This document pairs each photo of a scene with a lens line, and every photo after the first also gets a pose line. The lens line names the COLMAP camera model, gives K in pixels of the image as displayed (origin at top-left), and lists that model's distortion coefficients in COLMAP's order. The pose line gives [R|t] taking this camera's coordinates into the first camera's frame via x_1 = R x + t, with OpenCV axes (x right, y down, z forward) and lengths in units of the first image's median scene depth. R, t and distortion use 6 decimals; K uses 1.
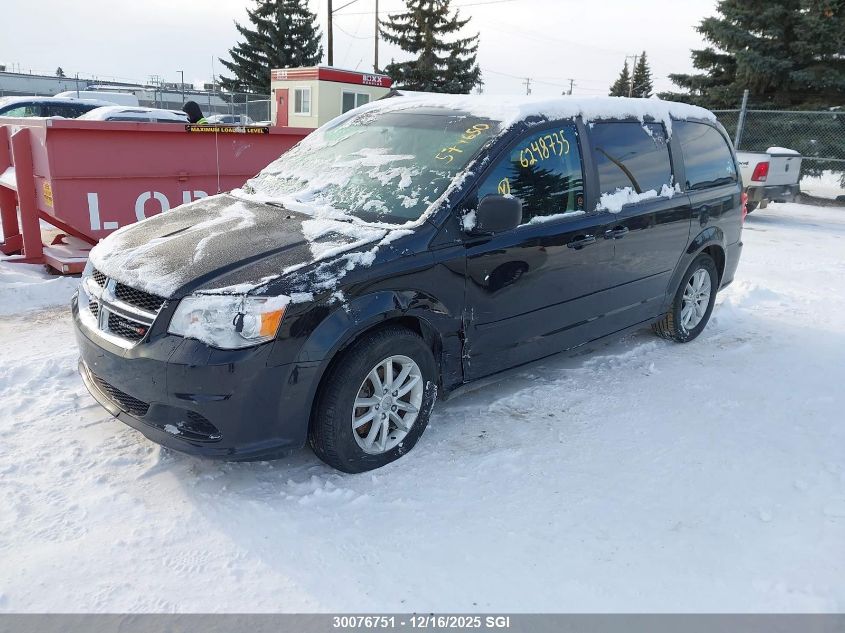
lens RADIAL K [[672.6, 0, 422.5], [0, 672.6, 316.5], [0, 0, 1]] dist [0.015731, 0.004855]
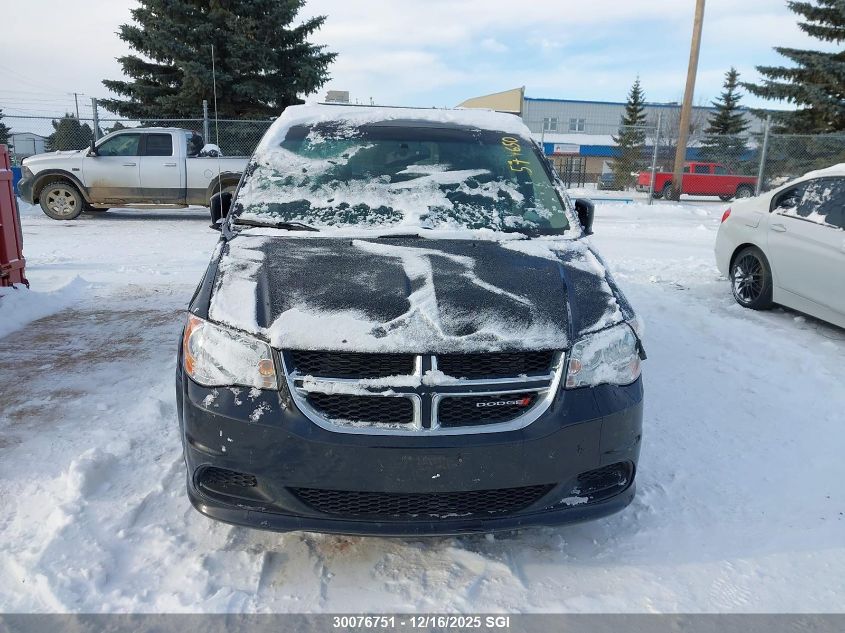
lens RADIAL K [[672.6, 0, 422.5], [0, 672.6, 316.5], [0, 0, 1]] dist [0.015731, 0.004855]
pose [[0.609930, -0.220820, 0.761068, -0.184565], [0.228197, 0.968653, 0.098169, -0.031406], [-0.758888, 0.113797, 0.641201, 0.097945]]
